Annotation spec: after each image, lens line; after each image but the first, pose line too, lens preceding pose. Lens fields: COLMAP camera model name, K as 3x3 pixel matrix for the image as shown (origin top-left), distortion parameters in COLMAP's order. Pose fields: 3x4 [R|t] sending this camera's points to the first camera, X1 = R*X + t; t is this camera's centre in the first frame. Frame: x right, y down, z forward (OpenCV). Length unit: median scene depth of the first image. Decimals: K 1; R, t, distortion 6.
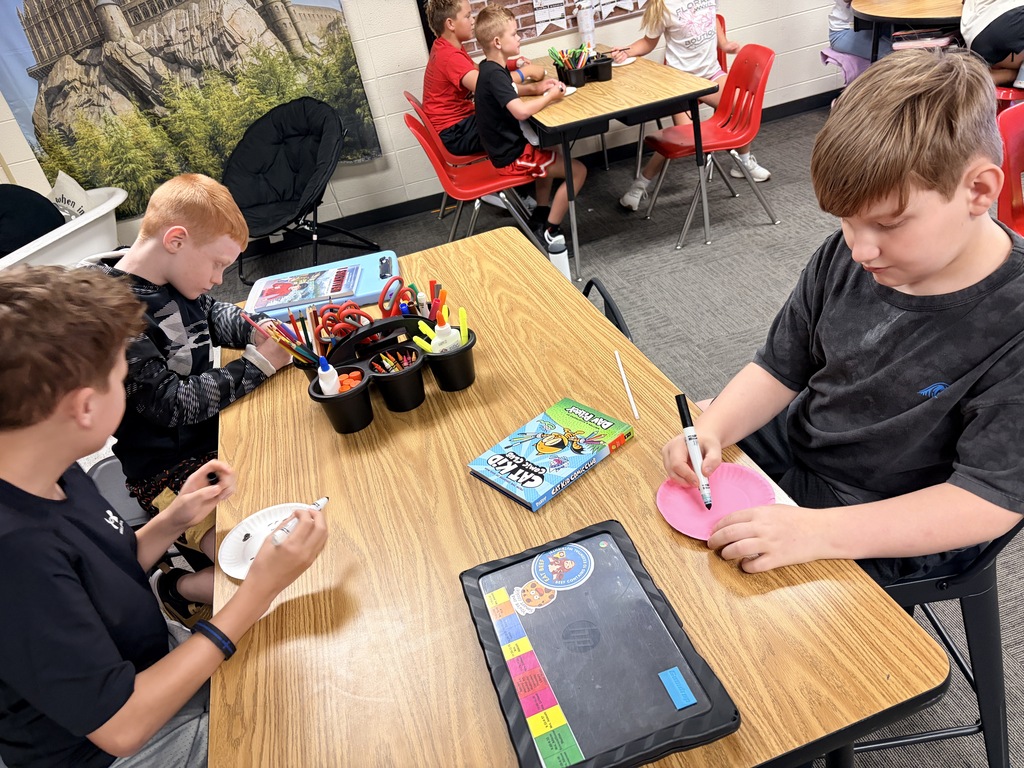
lens RADIAL K [[776.0, 0, 512.0], [0, 776.0, 384.0], [0, 0, 1]] dist [0.063241, -0.067906]
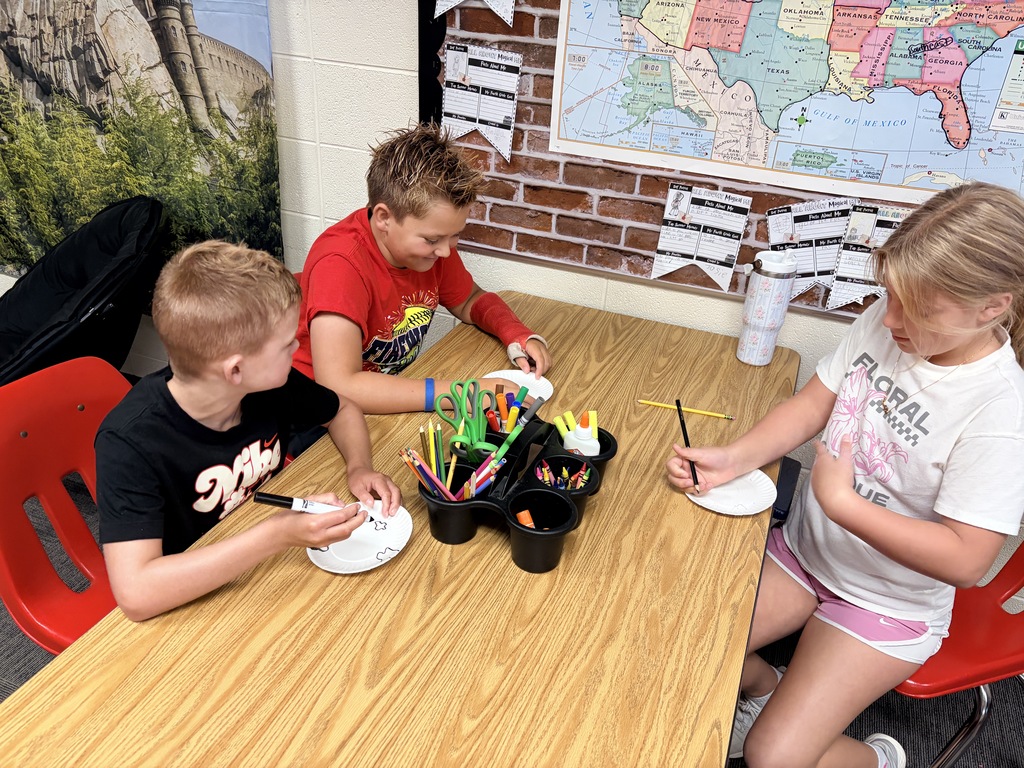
lens RADIAL K [[776.0, 0, 512.0], [0, 776.0, 384.0], [0, 0, 1]] dist [0.063241, -0.067906]
pose [[0.774786, 0.481008, -0.410290, 0.184992], [-0.488483, 0.867440, 0.094509, -0.423639], [0.401362, 0.127196, 0.907045, 0.637700]]
